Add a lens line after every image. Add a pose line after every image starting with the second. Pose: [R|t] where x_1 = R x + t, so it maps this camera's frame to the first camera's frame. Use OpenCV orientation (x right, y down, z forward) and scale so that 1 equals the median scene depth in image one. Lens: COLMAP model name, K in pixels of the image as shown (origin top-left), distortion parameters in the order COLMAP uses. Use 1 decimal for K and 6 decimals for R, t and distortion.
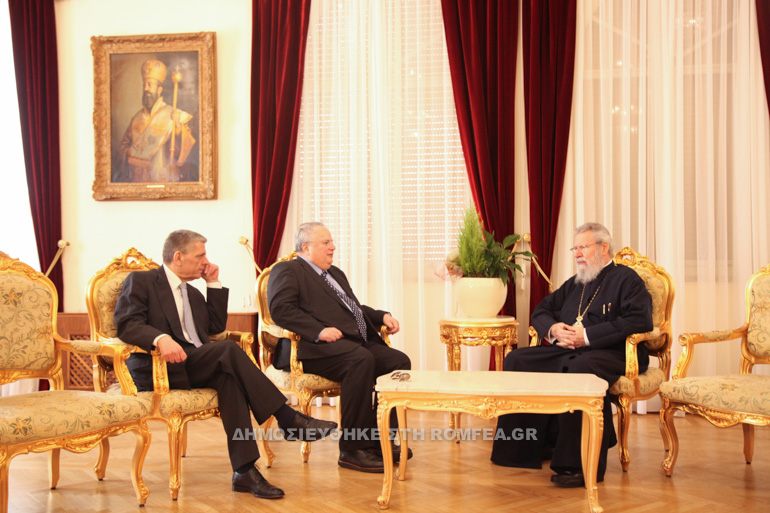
lens RADIAL K [[803.5, 0, 385.2], [0, 803.5, 257.3], [0, 0, 1]] dist [0.012592, 0.000000]
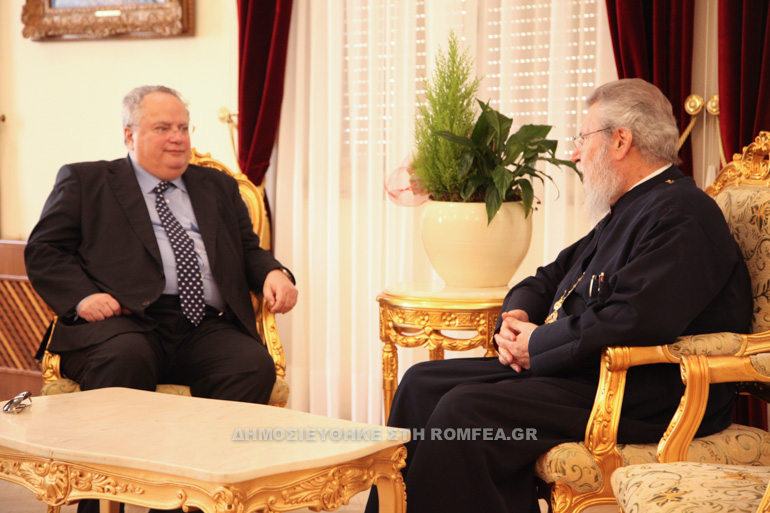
lens RADIAL K [[1572.2, 0, 385.0], [0, 1572.2, 256.9], [0, 0, 1]] dist [0.311717, 0.000000]
pose [[0.871785, 0.041986, -0.488086, 0.529640], [-0.001762, 0.996583, 0.082581, -0.018424], [0.489885, -0.071133, 0.868880, 0.190598]]
